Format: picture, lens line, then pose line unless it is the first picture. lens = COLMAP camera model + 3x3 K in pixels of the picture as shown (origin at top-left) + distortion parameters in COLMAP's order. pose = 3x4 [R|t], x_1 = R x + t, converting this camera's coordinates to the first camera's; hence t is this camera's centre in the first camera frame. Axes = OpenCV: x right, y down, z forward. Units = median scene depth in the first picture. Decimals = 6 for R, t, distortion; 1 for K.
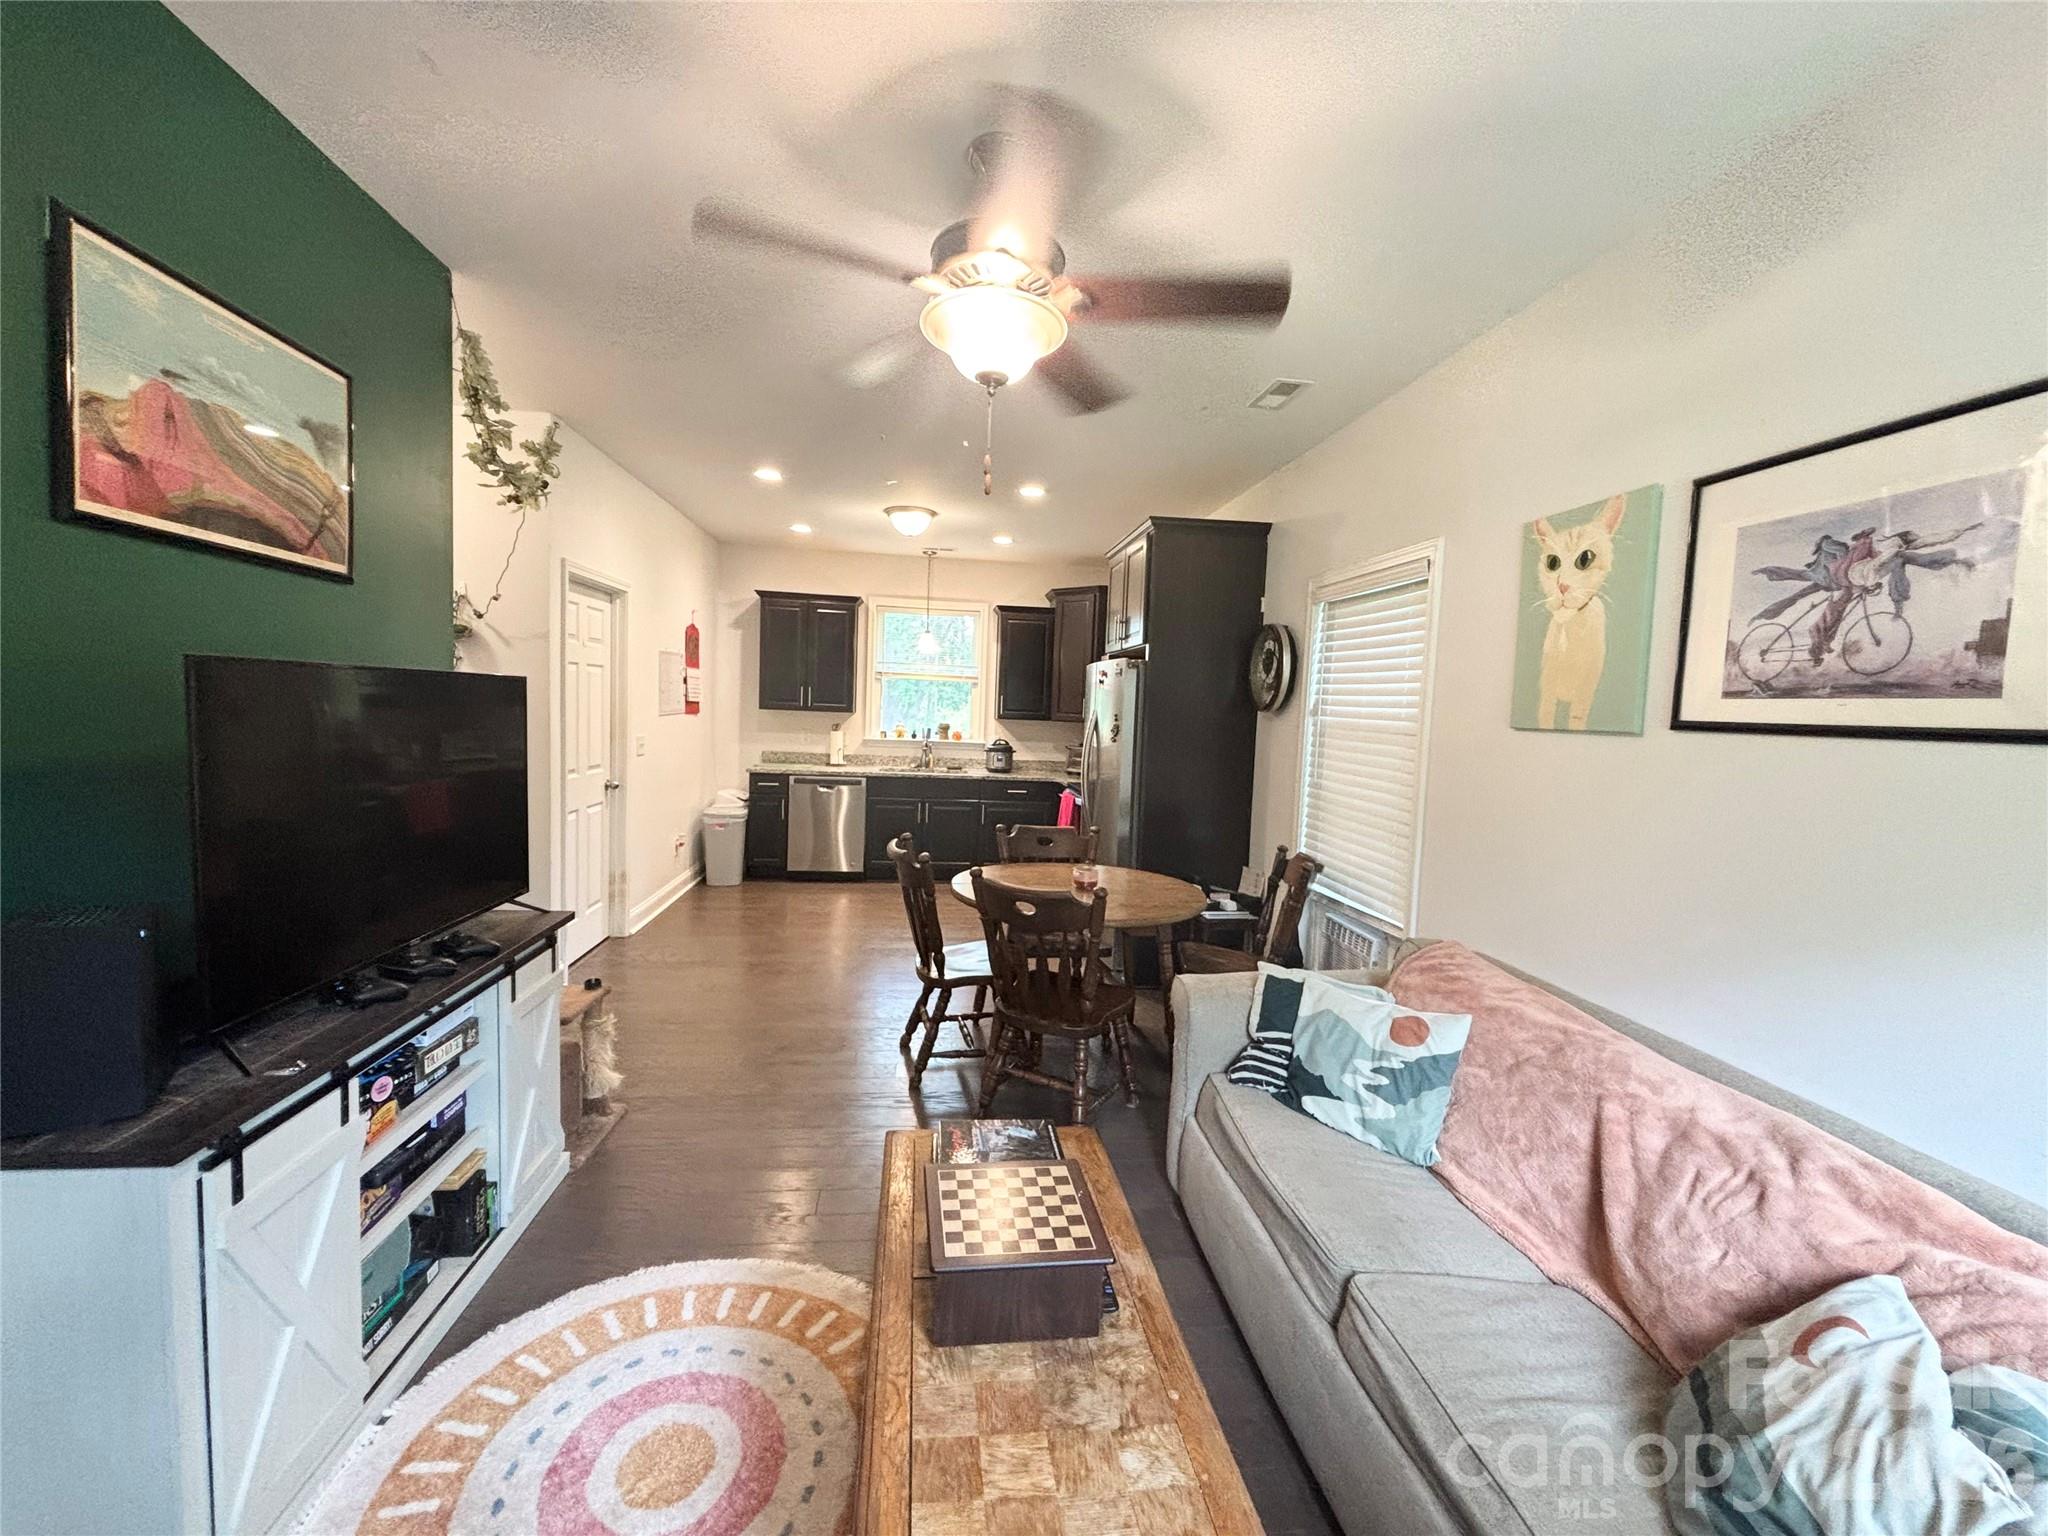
lens RADIAL K [[833.1, 0, 1035.0], [0, 833.1, 758.8], [0, 0, 1]] dist [-0.003256, 0.000305]
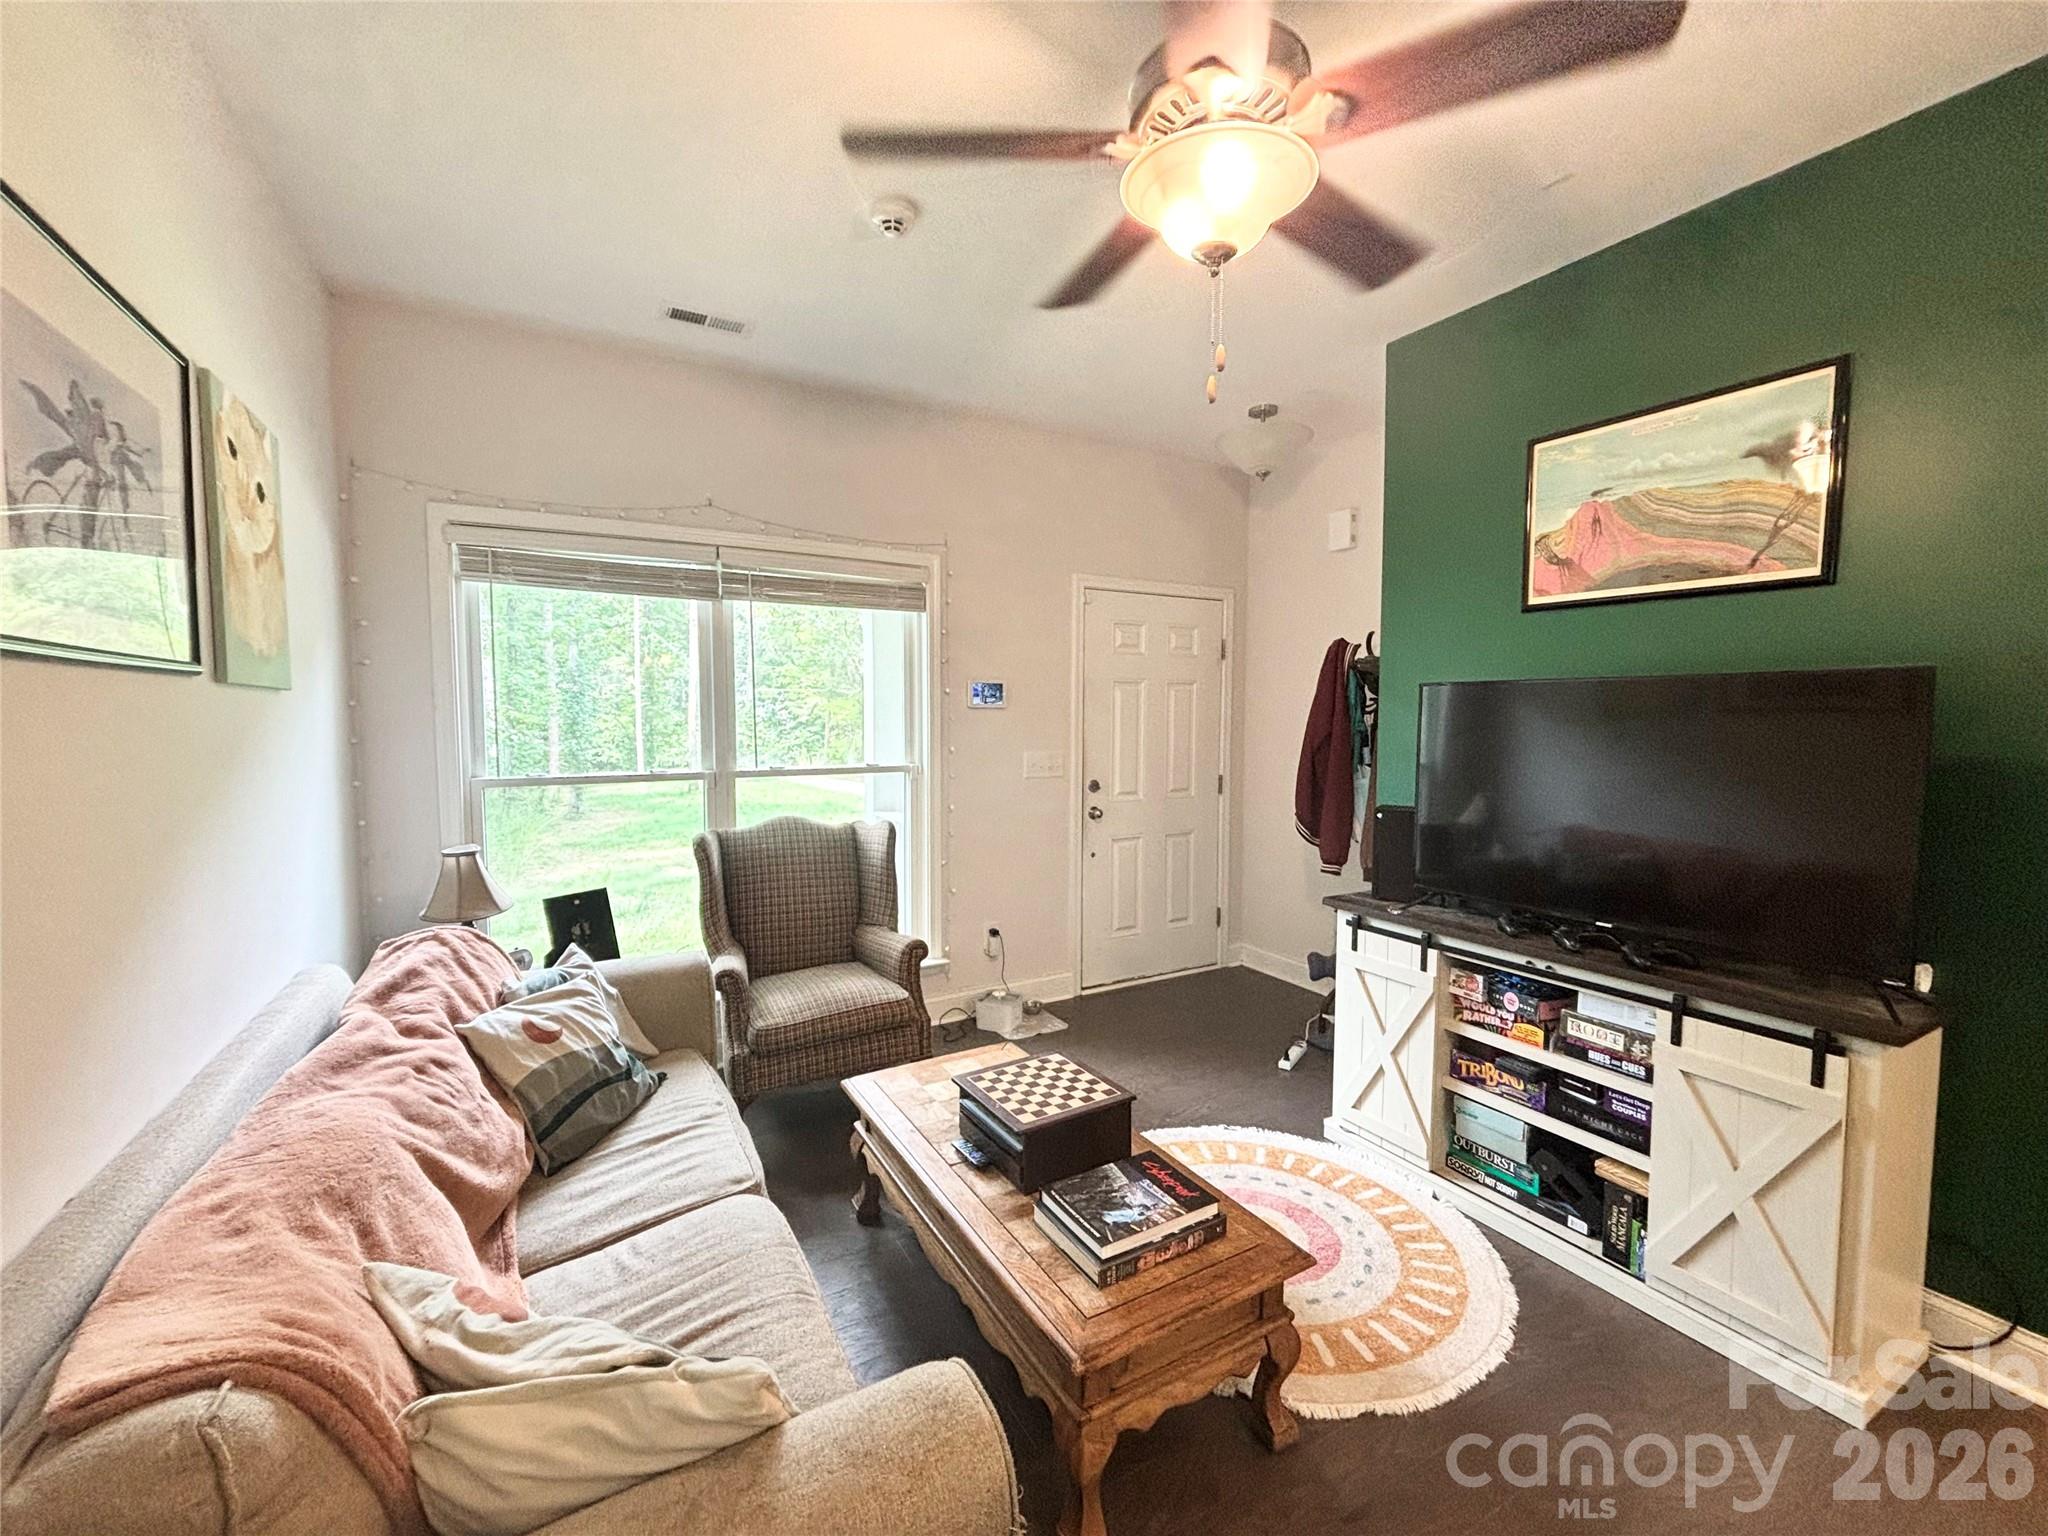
lens RADIAL K [[833.1, 0, 1020.7], [0, 833.1, 770.9], [0, 0, 1]] dist [-0.003256, 0.000305]
pose [[-0.928468, -0.014043, -0.371147, 0.111686], [-0.059458, 0.992017, 0.111205, -0.016952], [0.366622, 0.125318, -0.921891, 0.489866]]
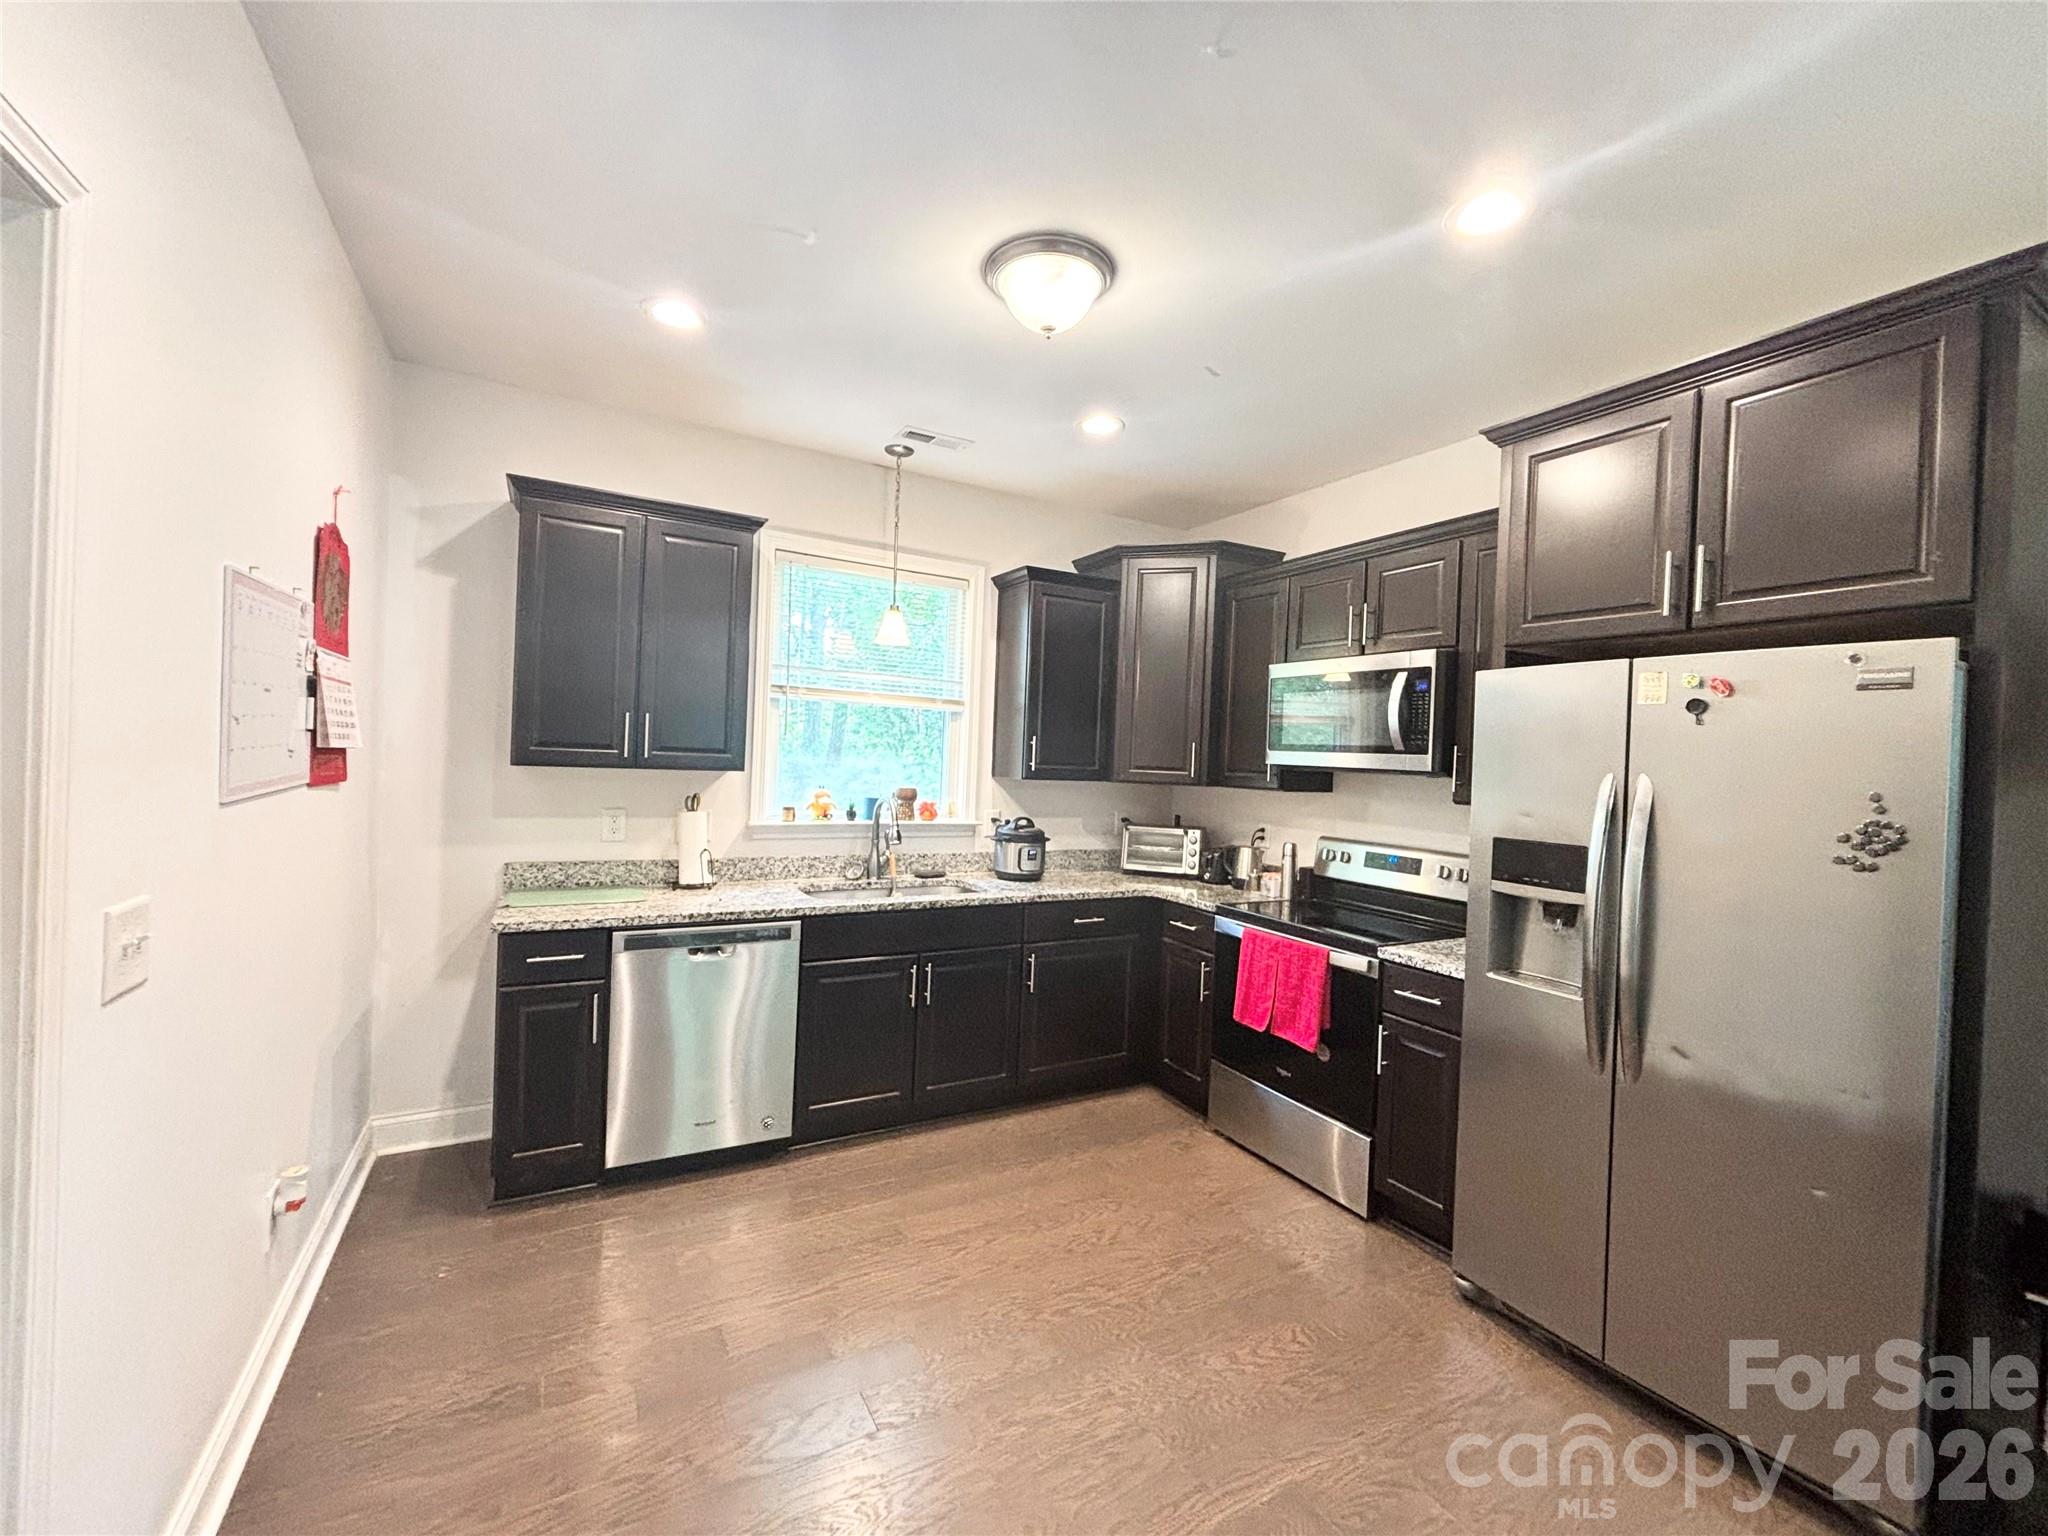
lens RADIAL K [[833.1, 0, 1016.9], [0, 833.1, 757.6], [0, 0, 1]] dist [-0.003256, 0.000305]
pose [[0.929507, -0.003574, 0.368787, -0.255958], [0.020885, 0.998858, -0.042960, -0.041627], [-0.368212, 0.047633, 0.928521, 0.538762]]
